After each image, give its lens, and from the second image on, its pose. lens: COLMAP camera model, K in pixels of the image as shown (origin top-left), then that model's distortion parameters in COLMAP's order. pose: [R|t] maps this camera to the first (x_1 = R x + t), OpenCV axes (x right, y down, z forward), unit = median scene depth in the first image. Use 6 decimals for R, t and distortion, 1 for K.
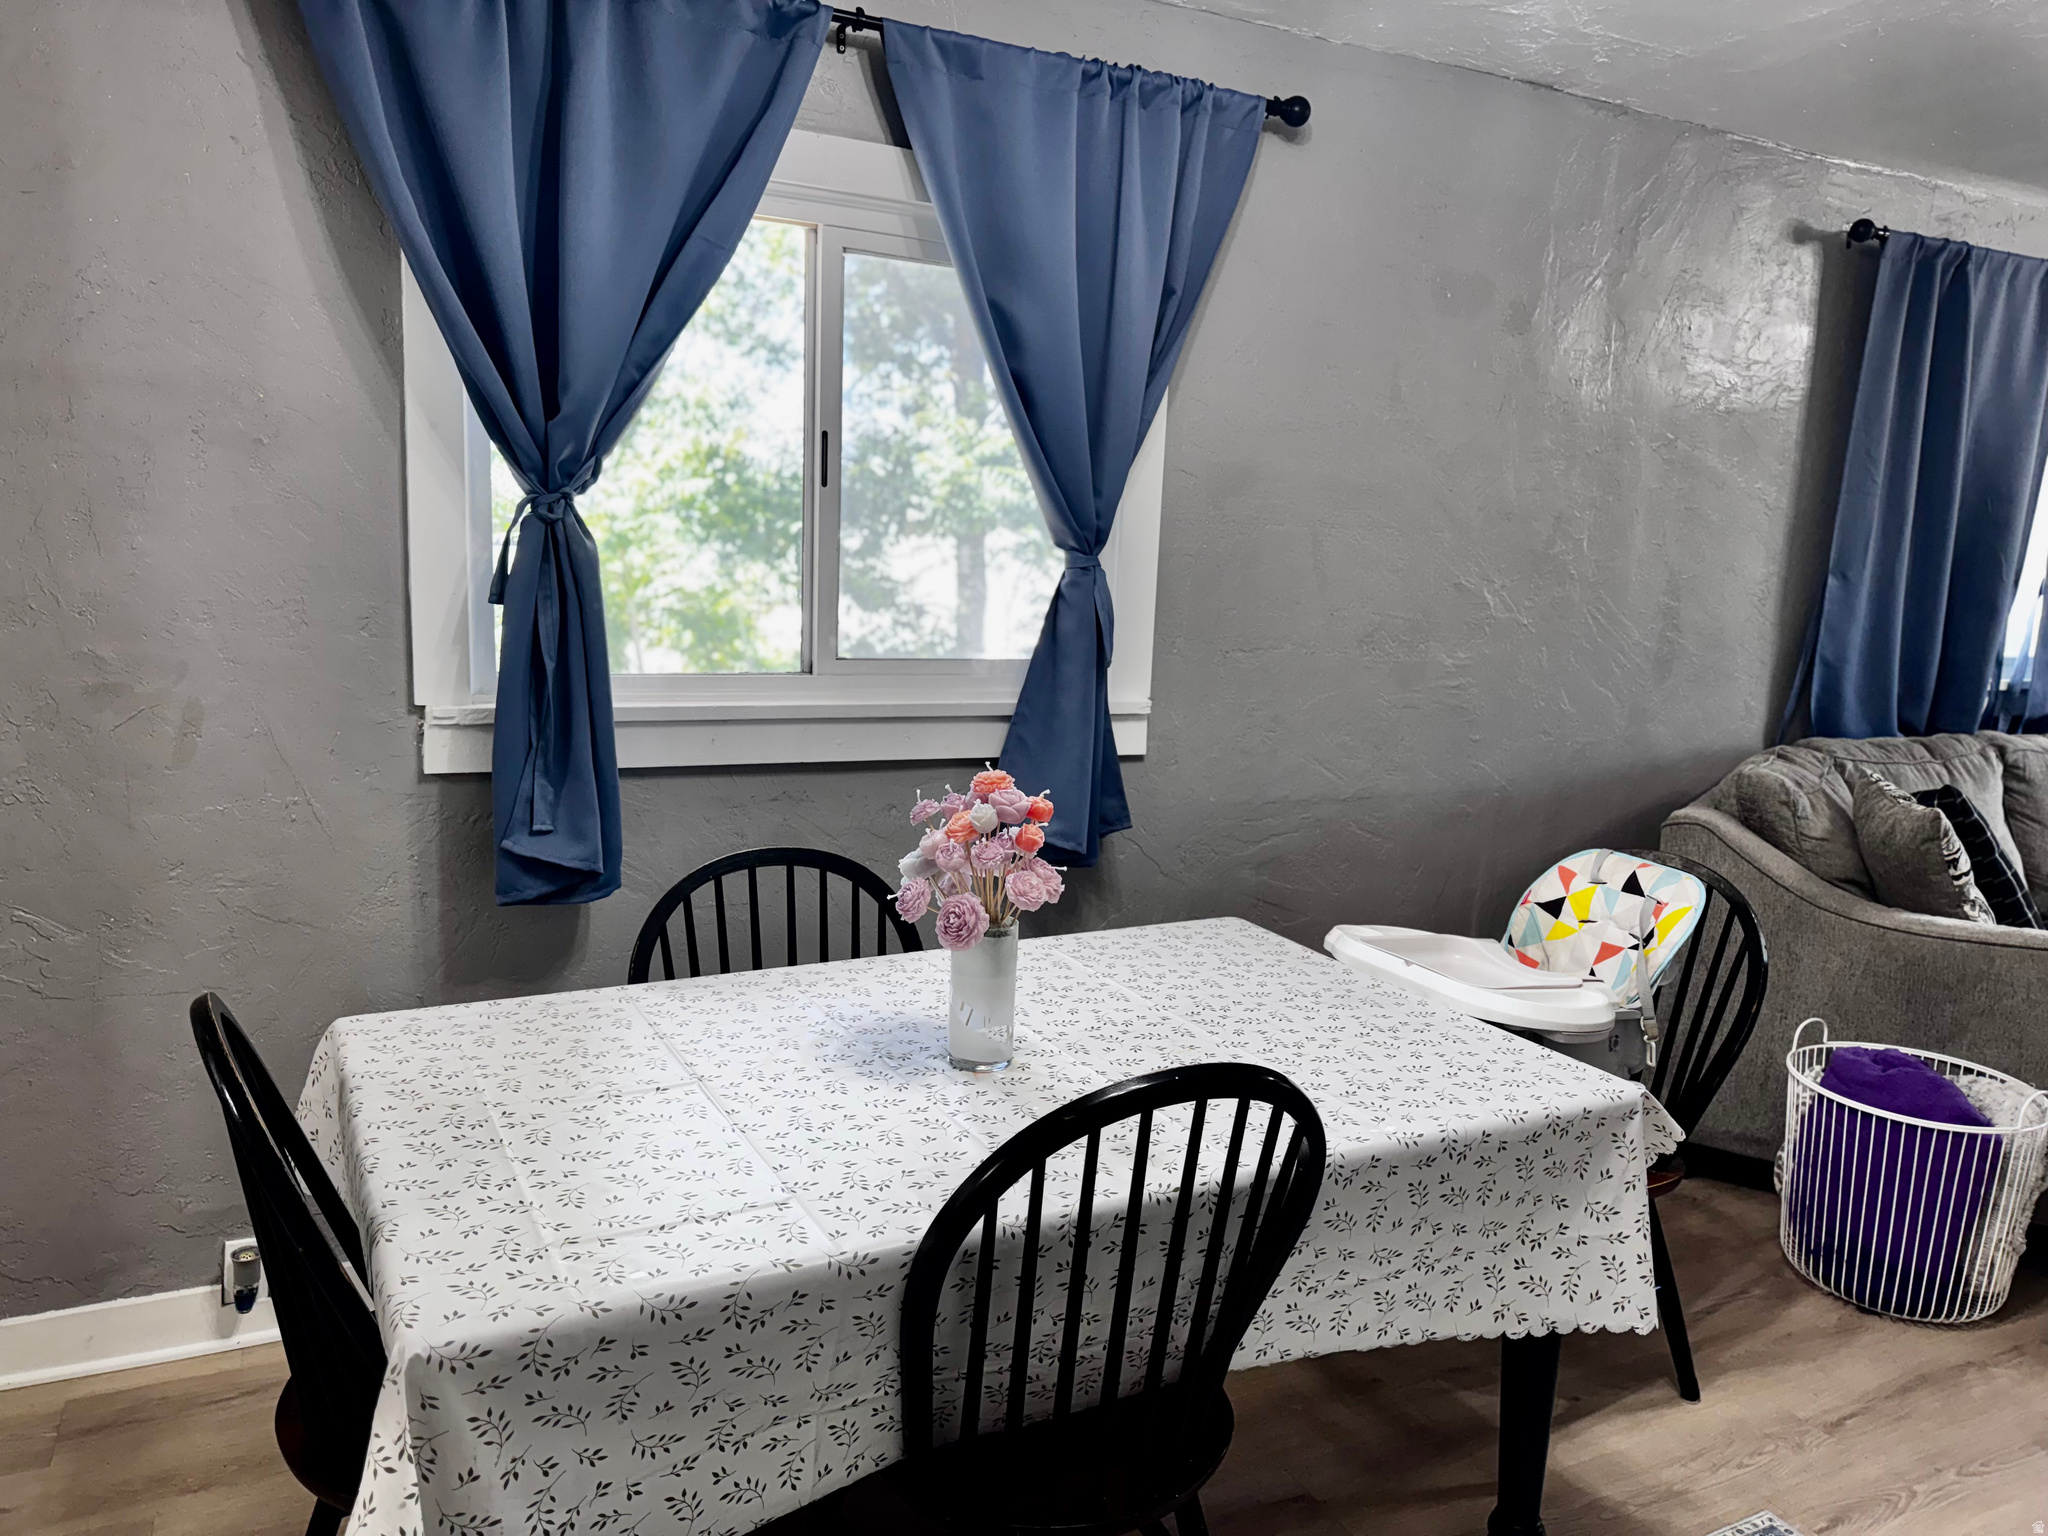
lens RADIAL K [[1437.8, 0, 1025.3], [0, 1437.8, 765.2], [0, 0, 1]] dist [0.055237, -0.074111]
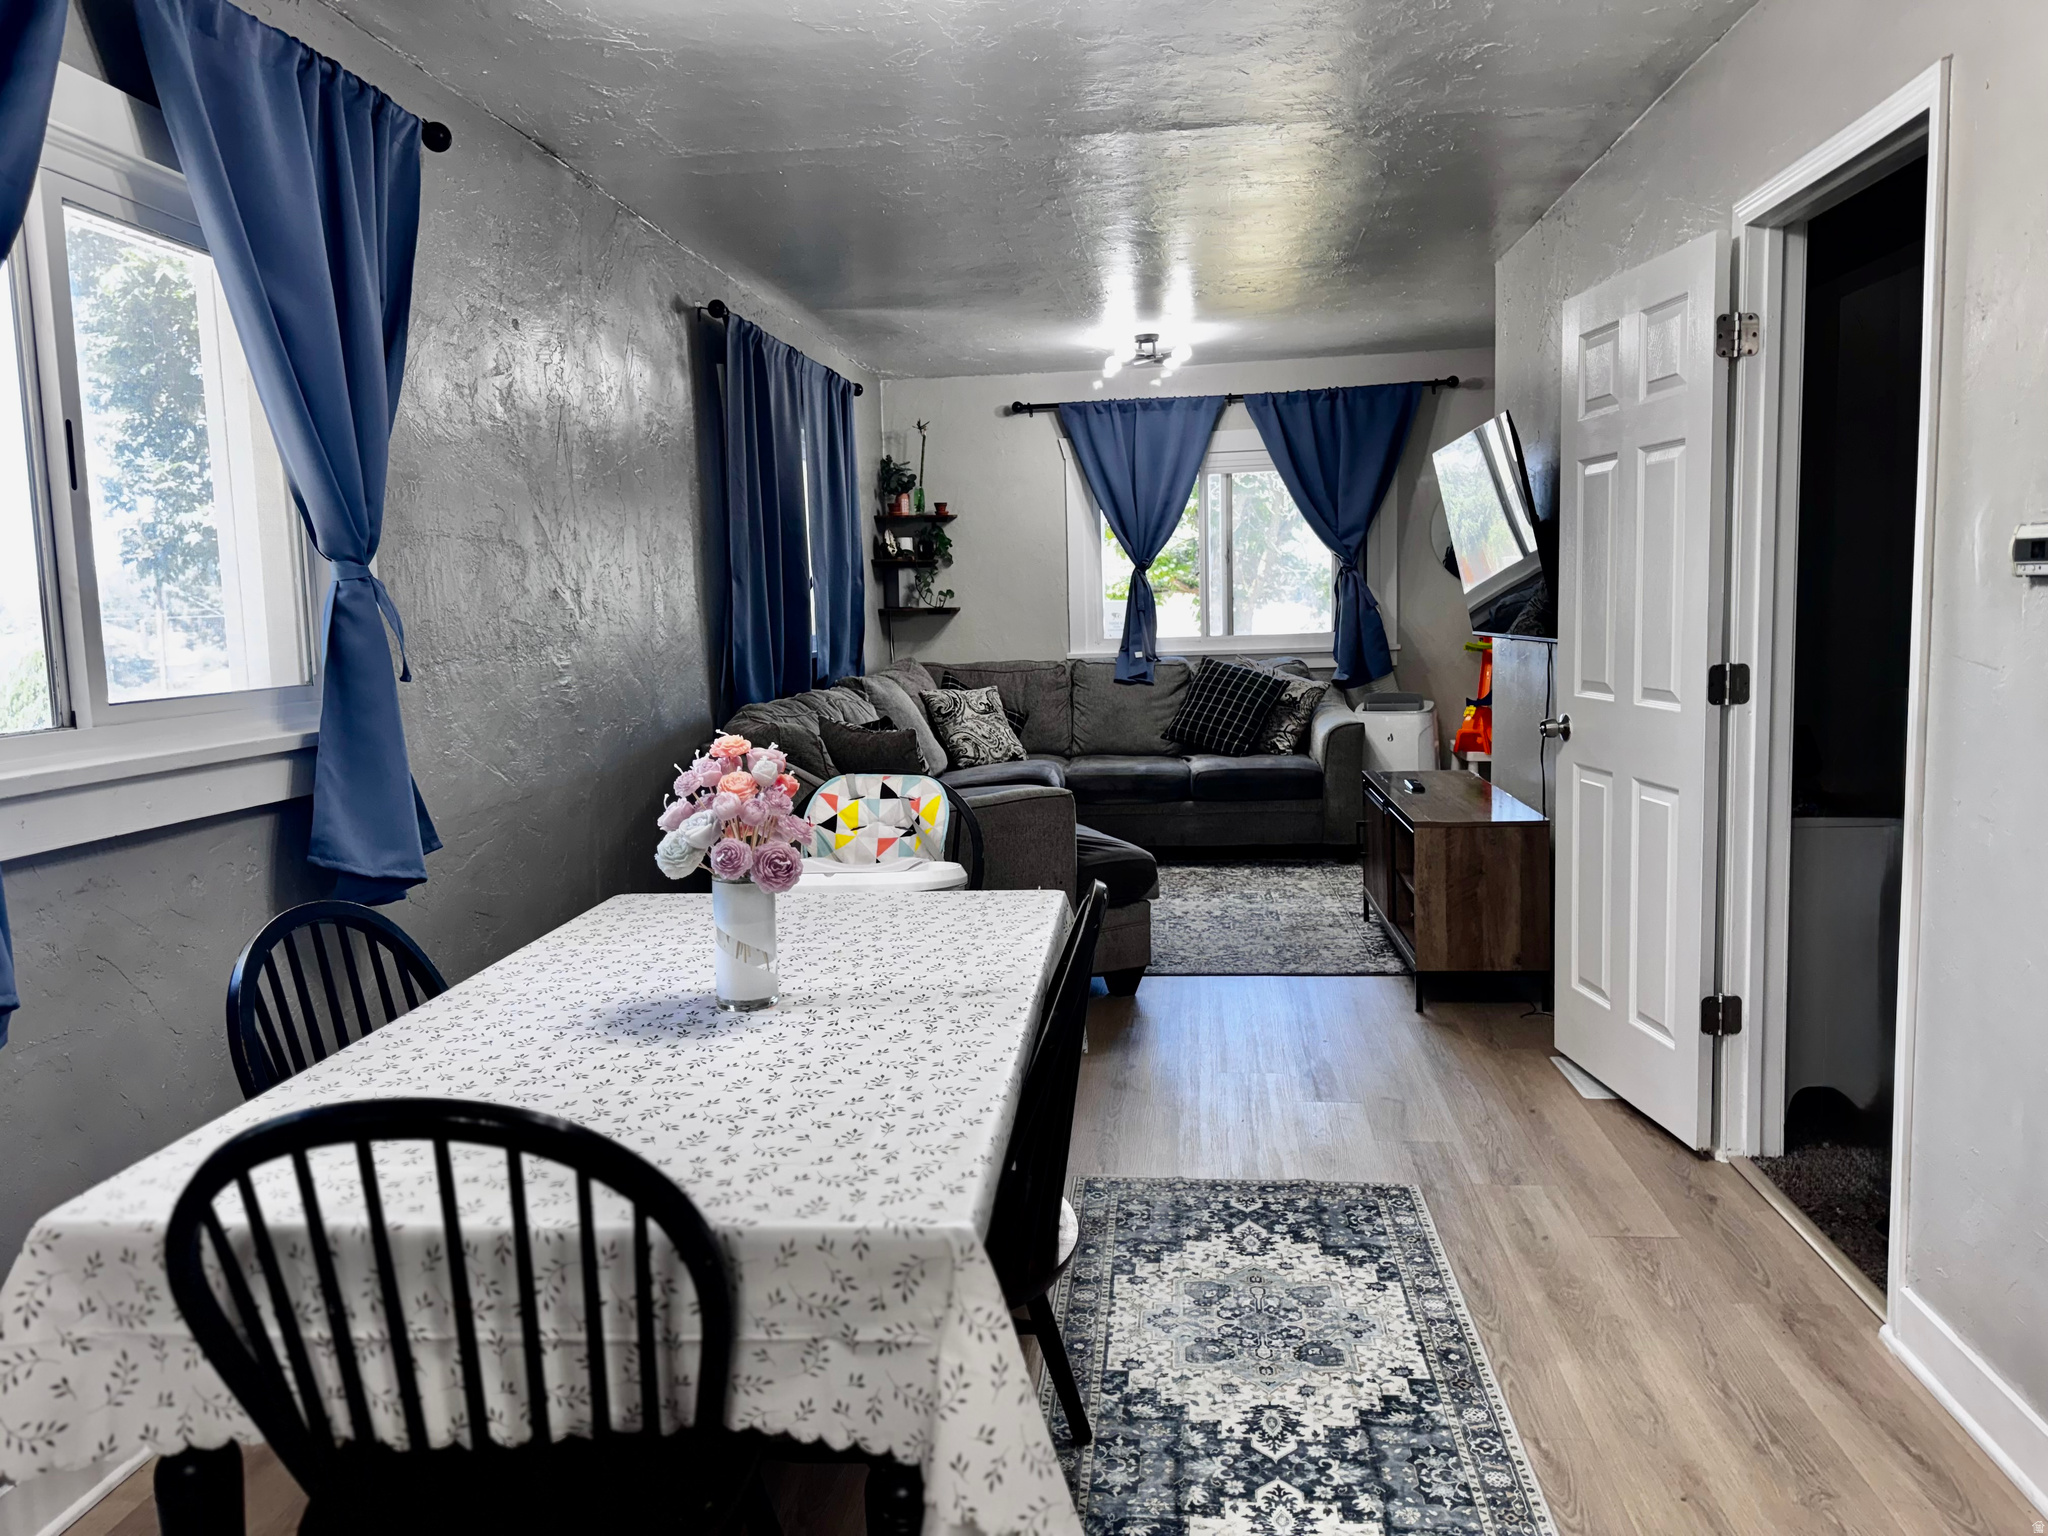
lens RADIAL K [[1437.8, 0, 1039.5], [0, 1437.8, 774.6], [0, 0, 1]] dist [0.055237, -0.074111]
pose [[0.529551, -0.155831, 0.833842, -0.608937], [0.178528, 0.981439, 0.070035, -0.001241], [-0.829279, 0.111777, 0.547542, 0.153478]]
